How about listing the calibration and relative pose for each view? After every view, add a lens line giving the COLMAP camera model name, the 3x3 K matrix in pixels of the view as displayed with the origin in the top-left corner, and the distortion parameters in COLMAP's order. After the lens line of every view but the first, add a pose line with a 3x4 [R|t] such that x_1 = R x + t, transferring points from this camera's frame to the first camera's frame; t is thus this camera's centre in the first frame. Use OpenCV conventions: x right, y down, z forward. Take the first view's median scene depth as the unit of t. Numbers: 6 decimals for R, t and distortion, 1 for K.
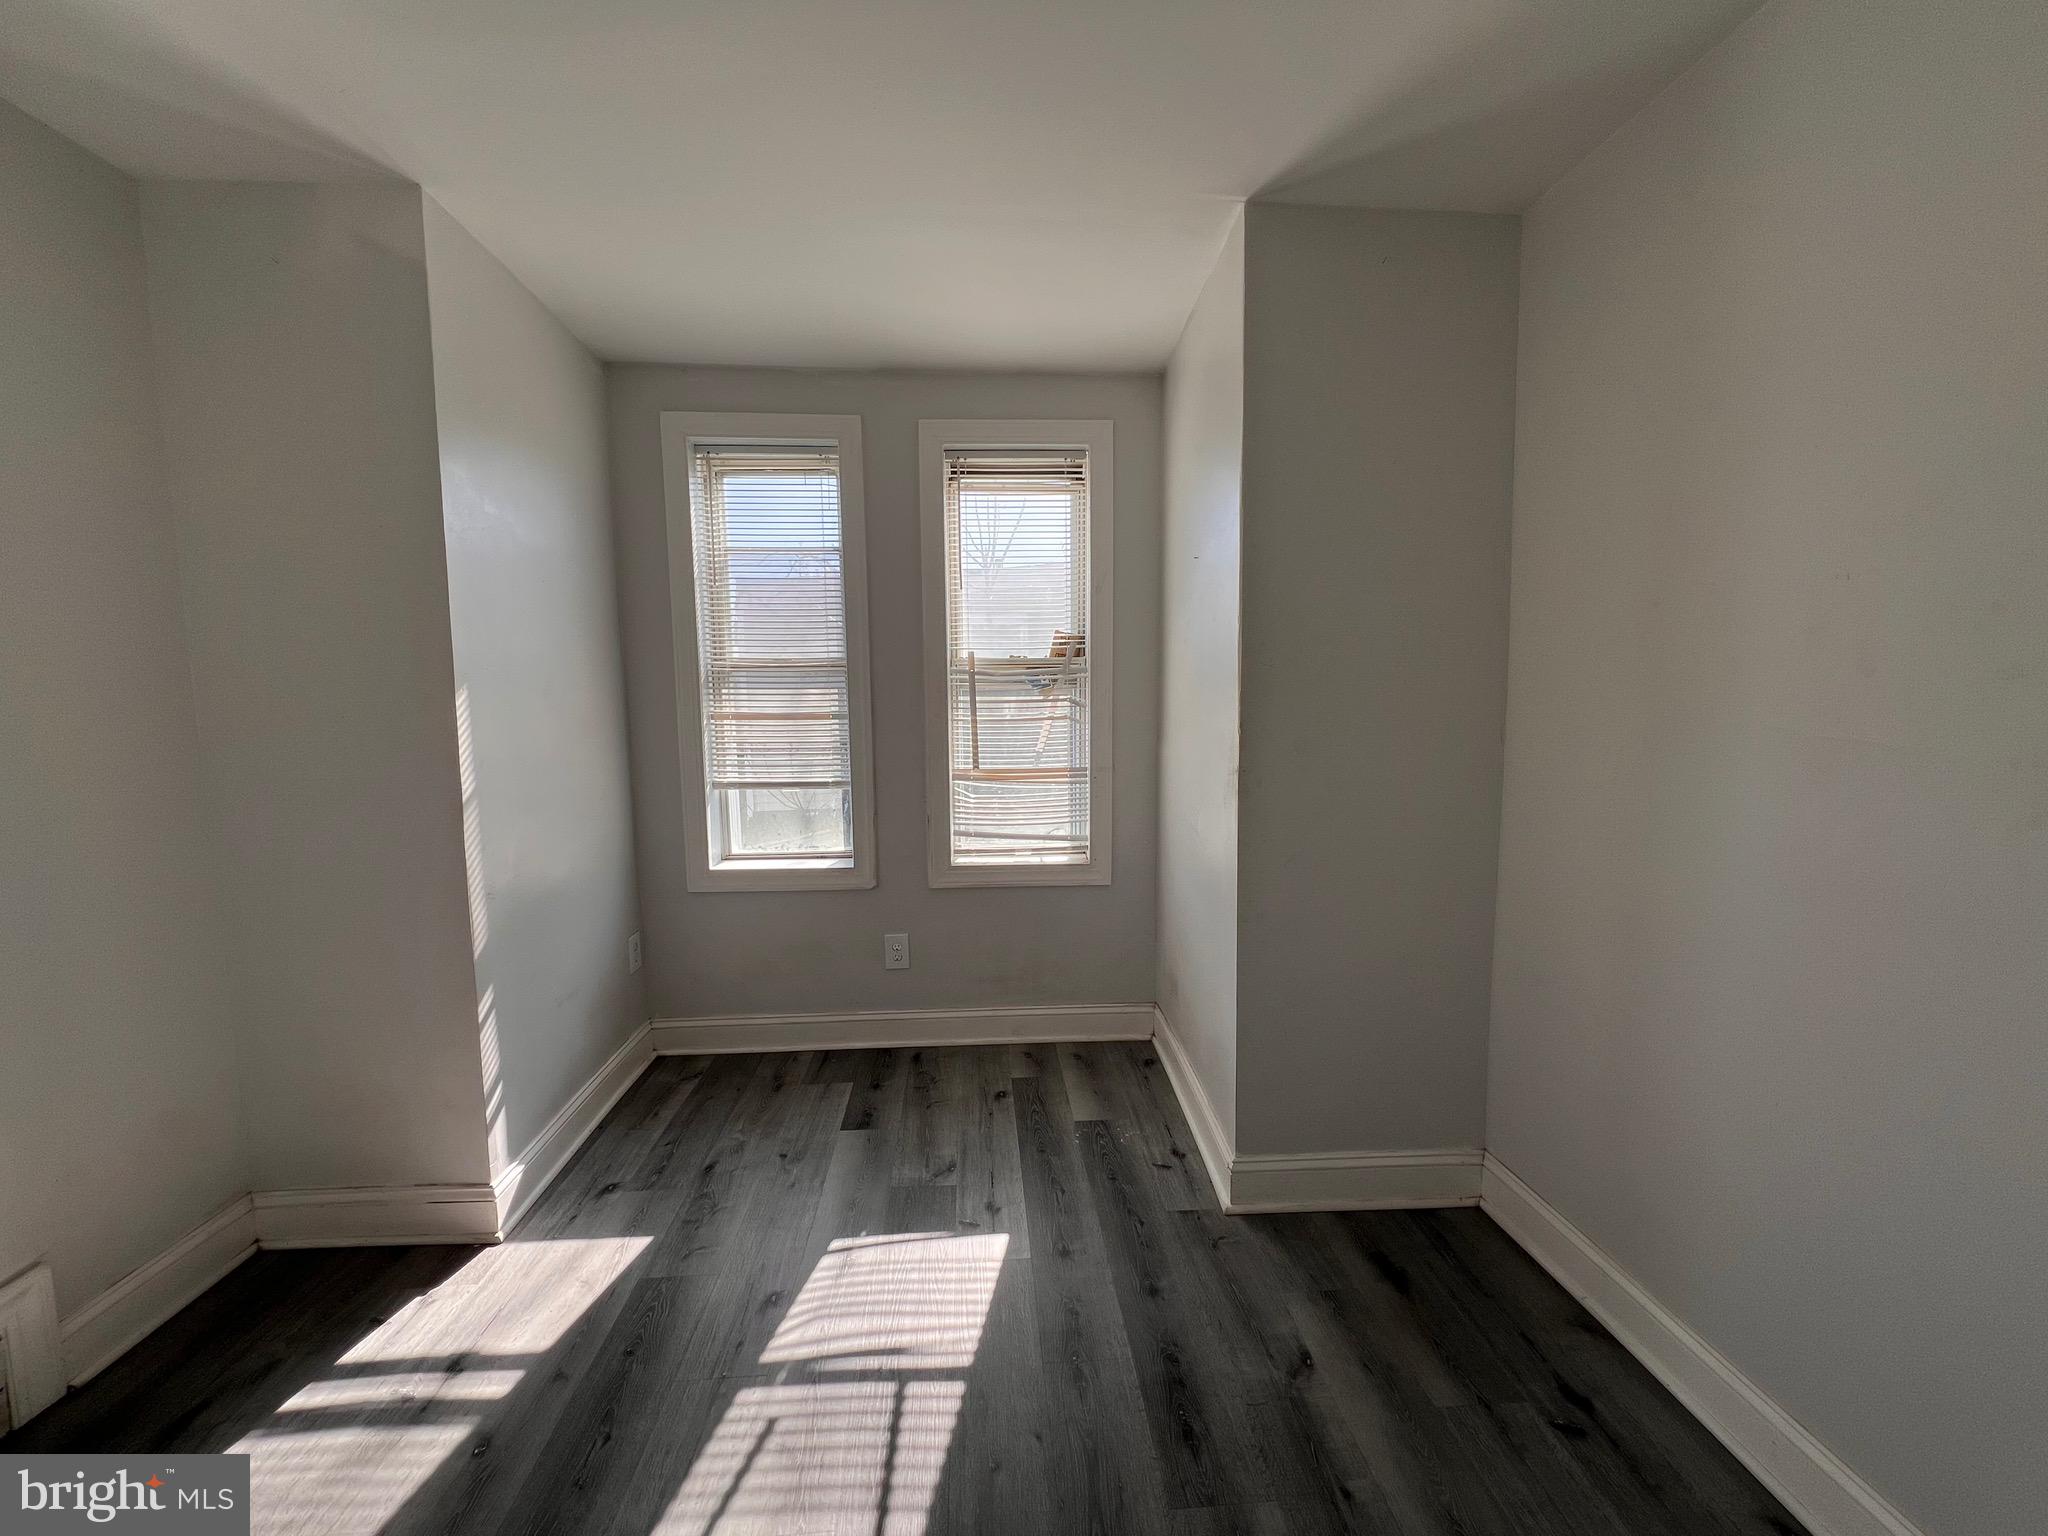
lens RADIAL K [[826.7, 0, 1016.9], [0, 826.7, 767.8], [0, 0, 1]] dist [-0.001105, -0.000136]
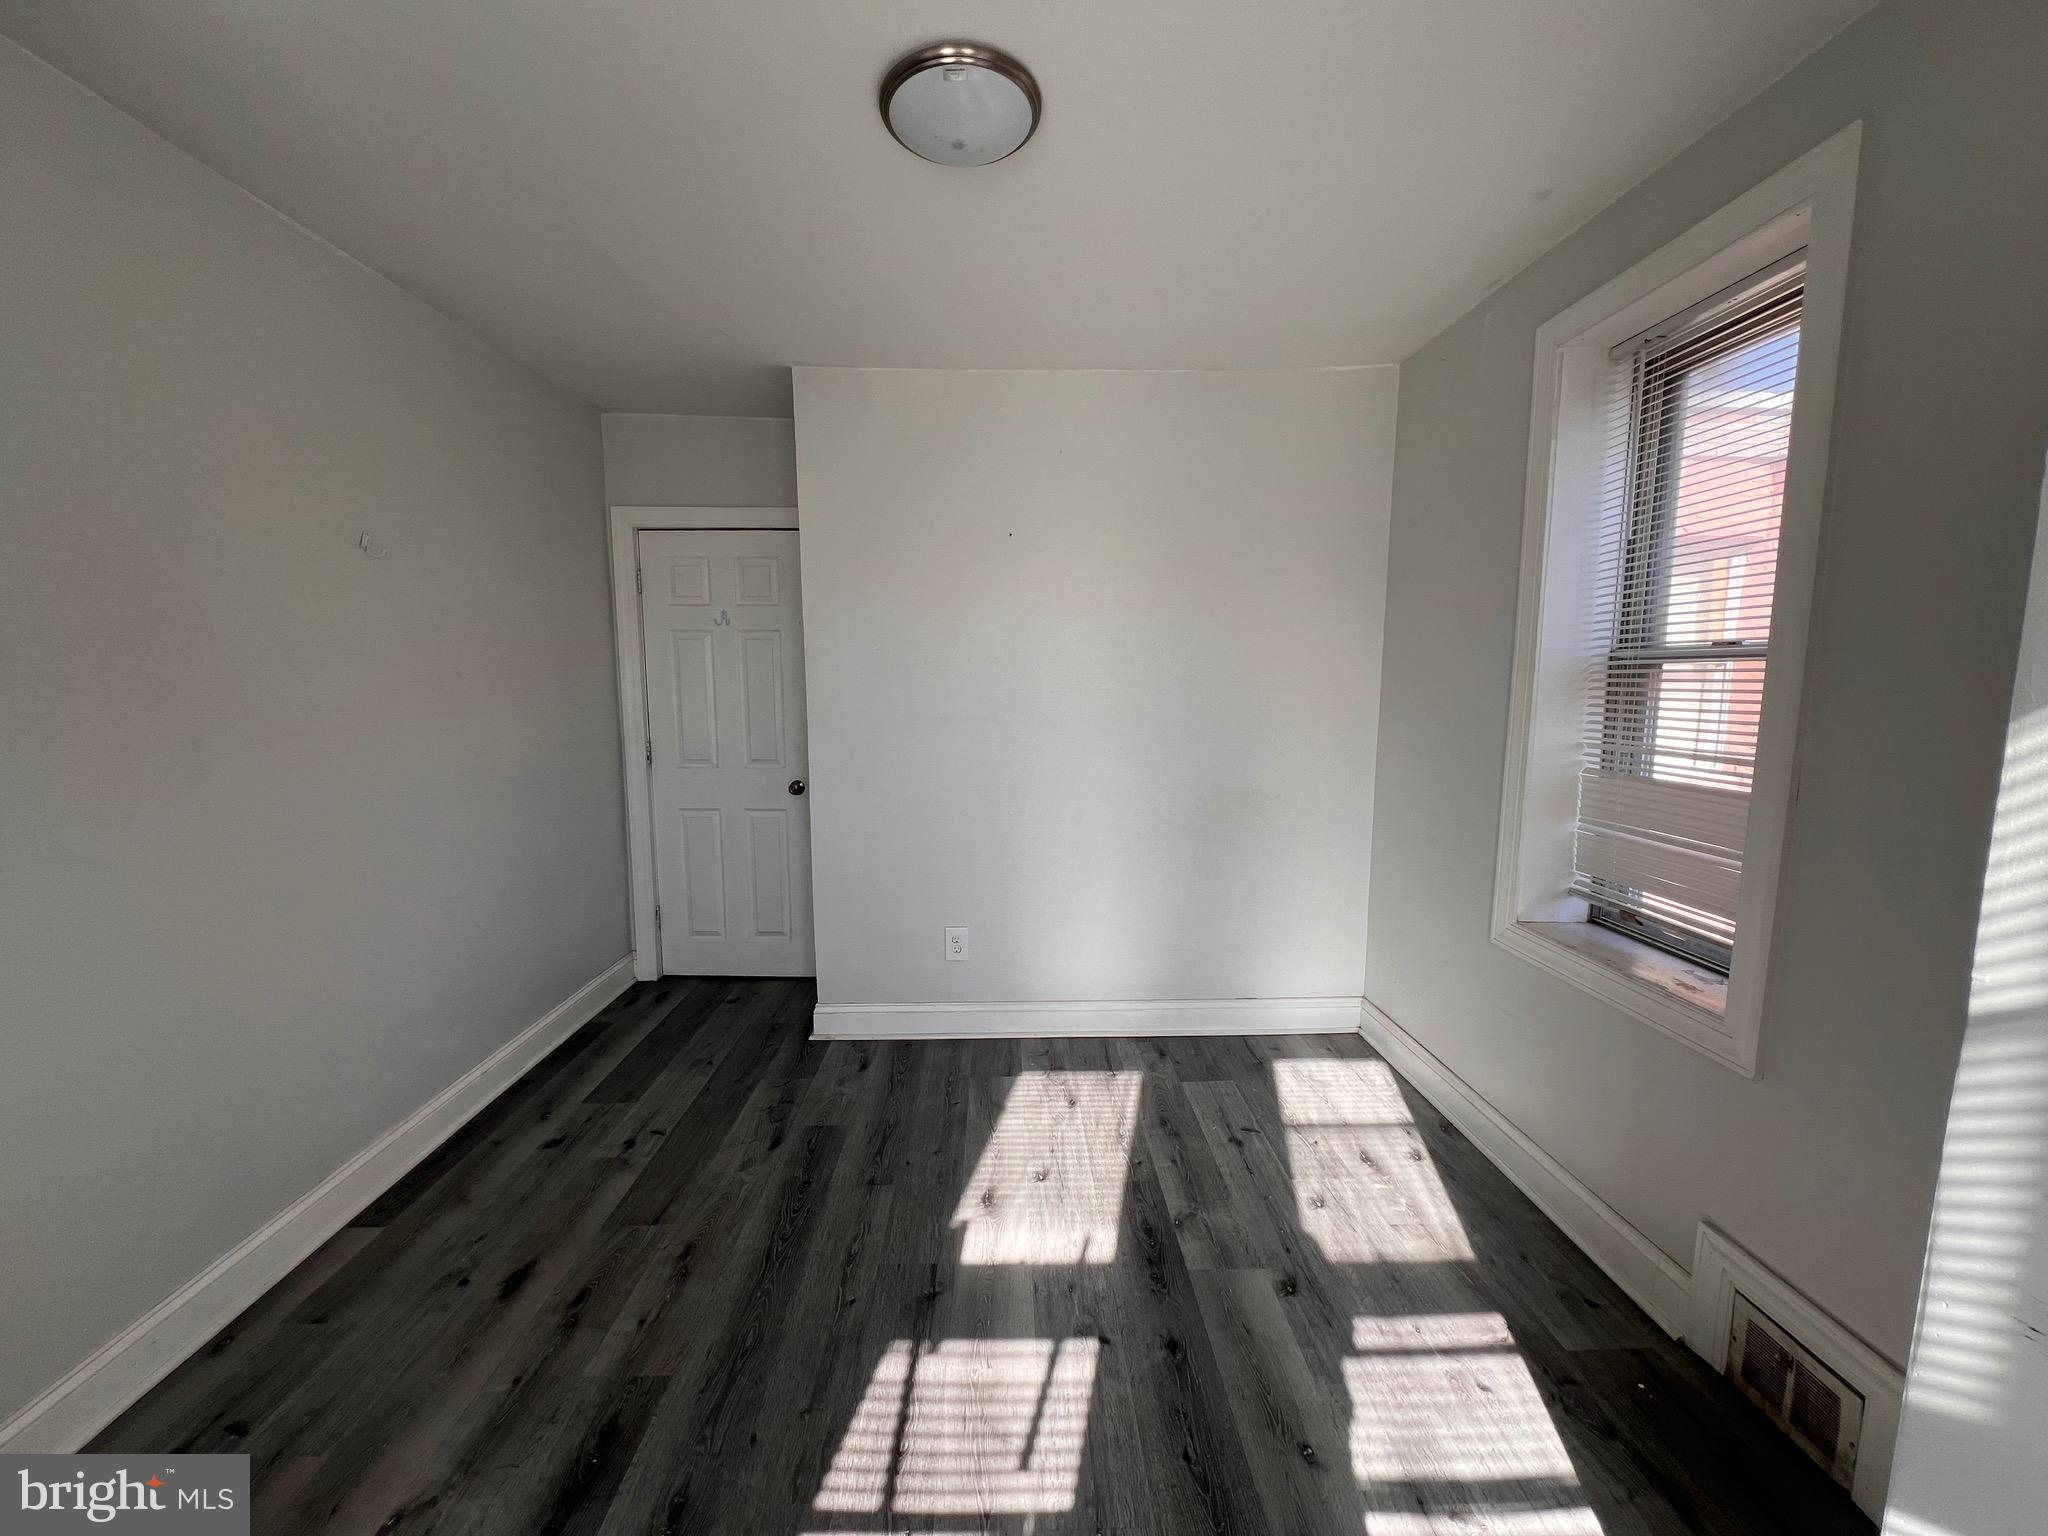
lens RADIAL K [[820.4, 0, 1020.4], [0, 820.4, 771.9], [0, 0, 1]] dist [0.001272, 0.000170]
pose [[-0.999325, 0.007061, 0.036058, -0.342033], [0.014723, 0.976085, 0.216890, -0.199998], [-0.033664, 0.217275, -0.975530, 1.798264]]
